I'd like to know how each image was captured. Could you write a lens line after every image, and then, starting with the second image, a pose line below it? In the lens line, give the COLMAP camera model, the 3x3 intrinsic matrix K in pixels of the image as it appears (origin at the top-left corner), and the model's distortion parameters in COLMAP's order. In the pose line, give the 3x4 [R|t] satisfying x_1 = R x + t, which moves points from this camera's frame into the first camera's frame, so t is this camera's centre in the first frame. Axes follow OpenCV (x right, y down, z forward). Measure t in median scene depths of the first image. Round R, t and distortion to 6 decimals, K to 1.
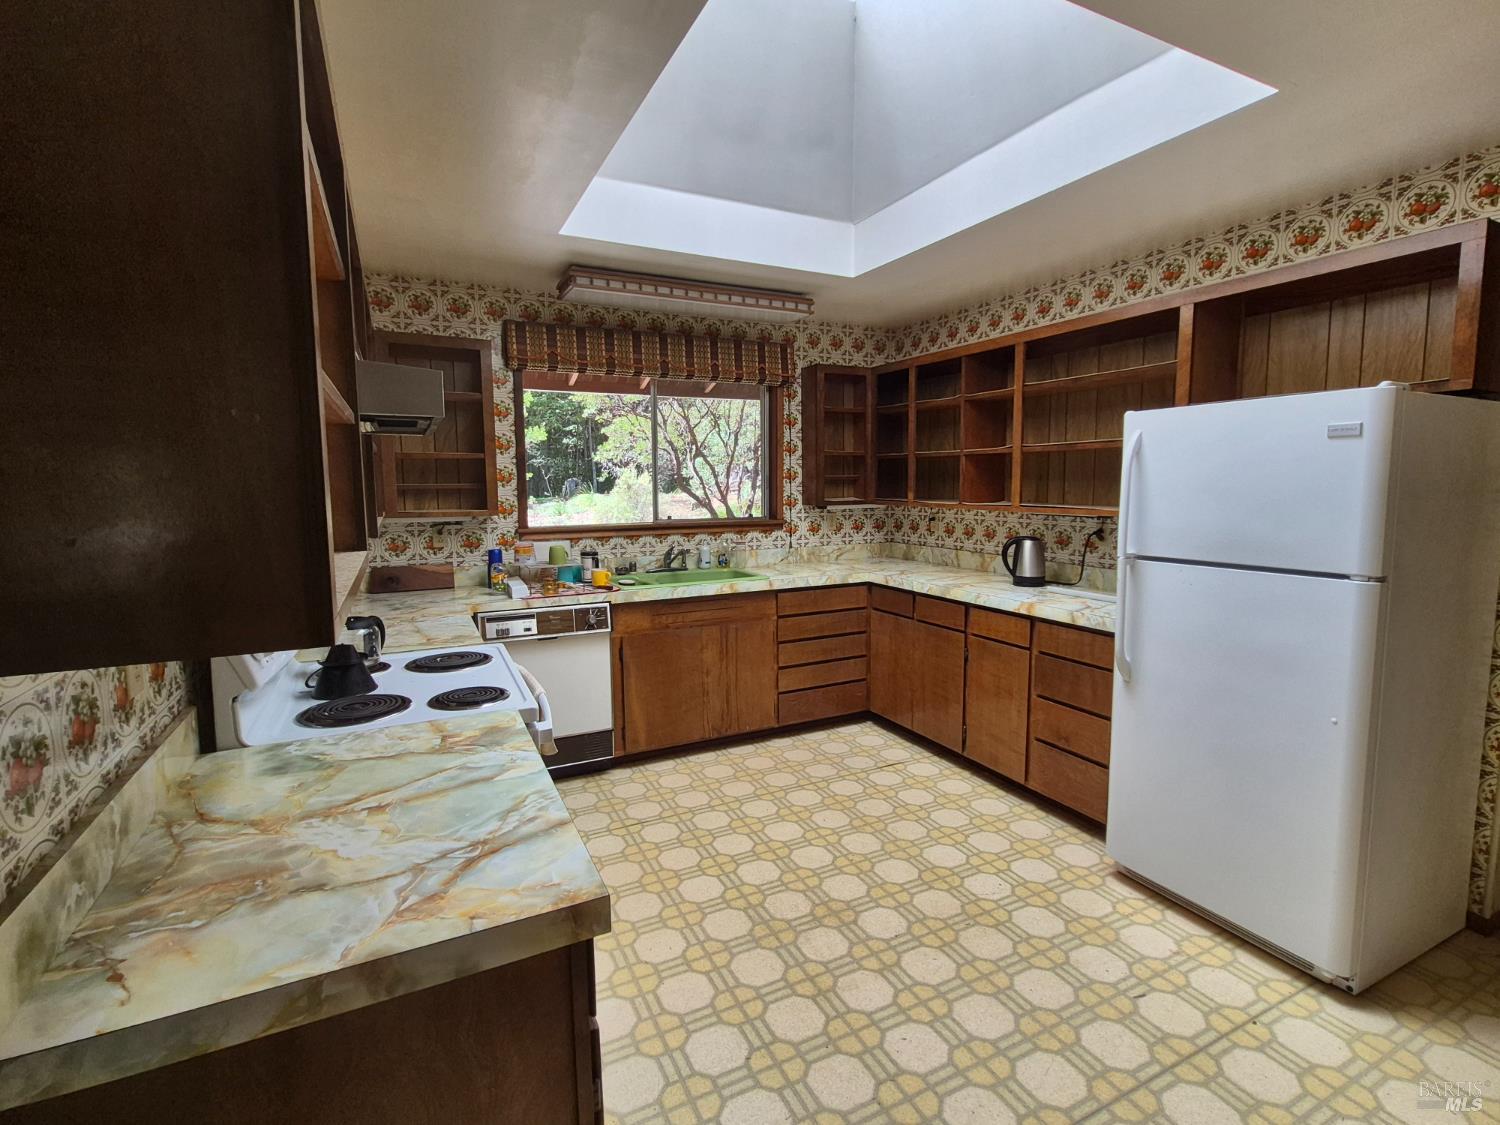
lens RADIAL K [[715.4, 0, 774.7], [0, 715.4, 570.0], [0, 0, 1]] dist [-0.004927, -0.000792]
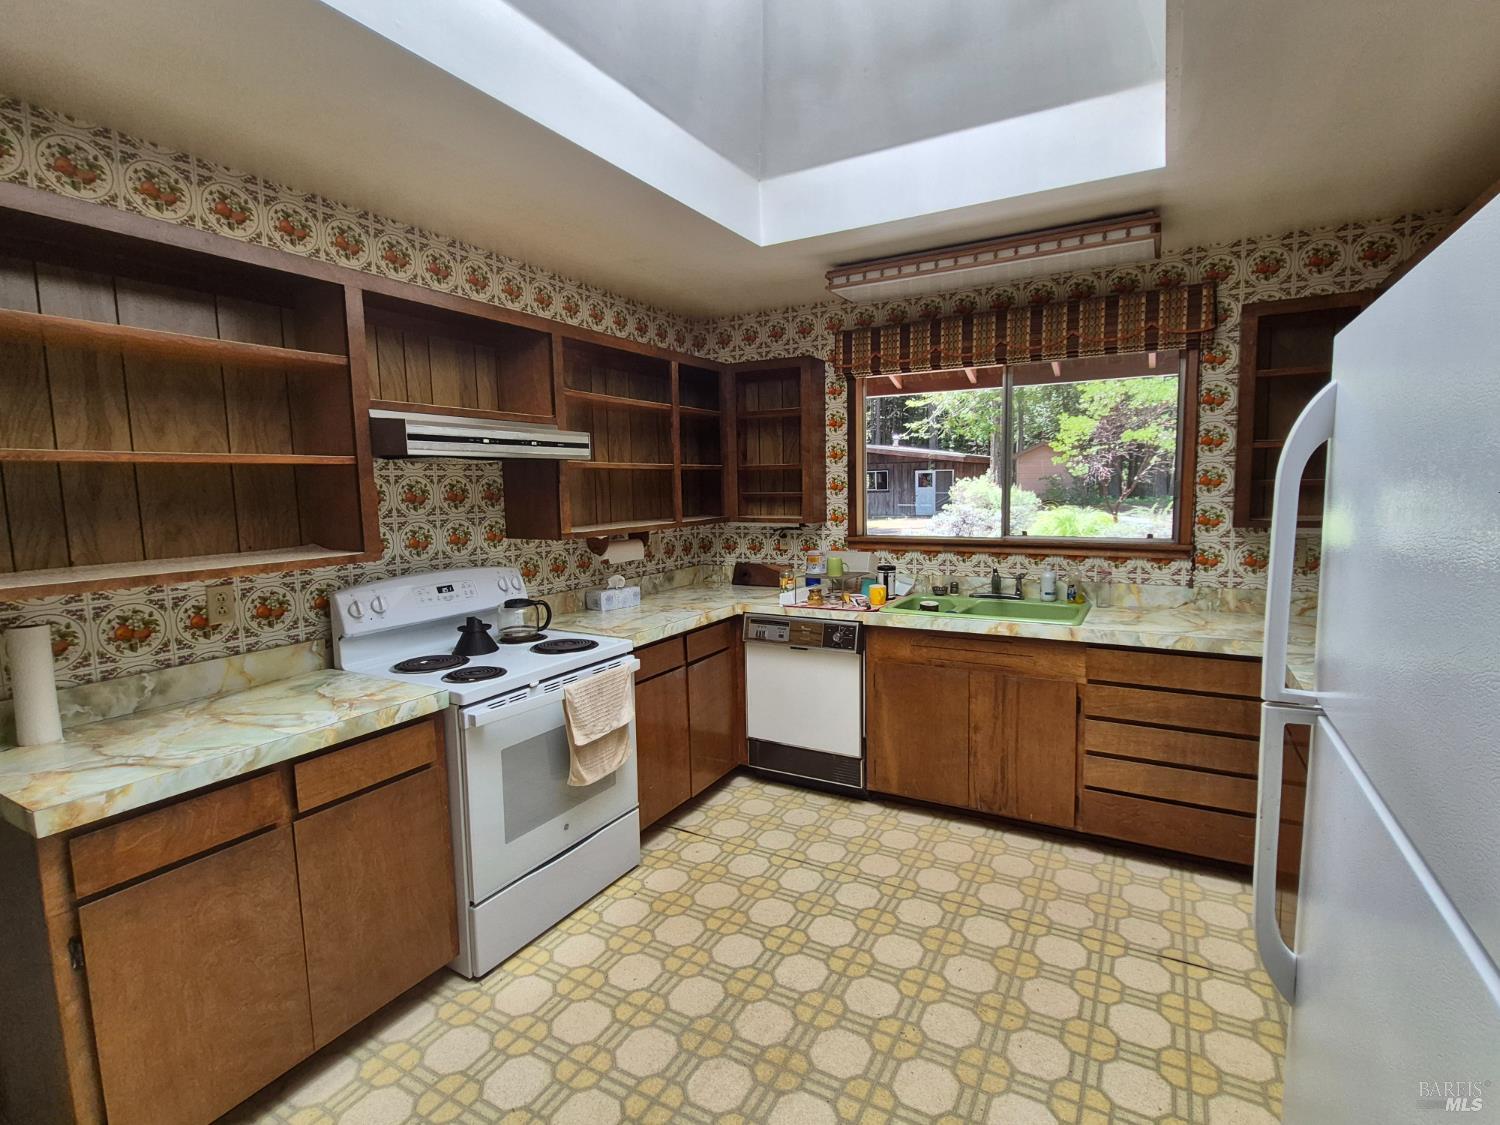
lens RADIAL K [[715.4, 0, 774.7], [0, 715.4, 570.0], [0, 0, 1]] dist [-0.004927, -0.000792]
pose [[0.555970, 0.096558, -0.825575, 0.450604], [-0.090633, 0.994350, 0.055262, -0.061402], [0.826246, 0.044100, 0.561580, 0.372381]]
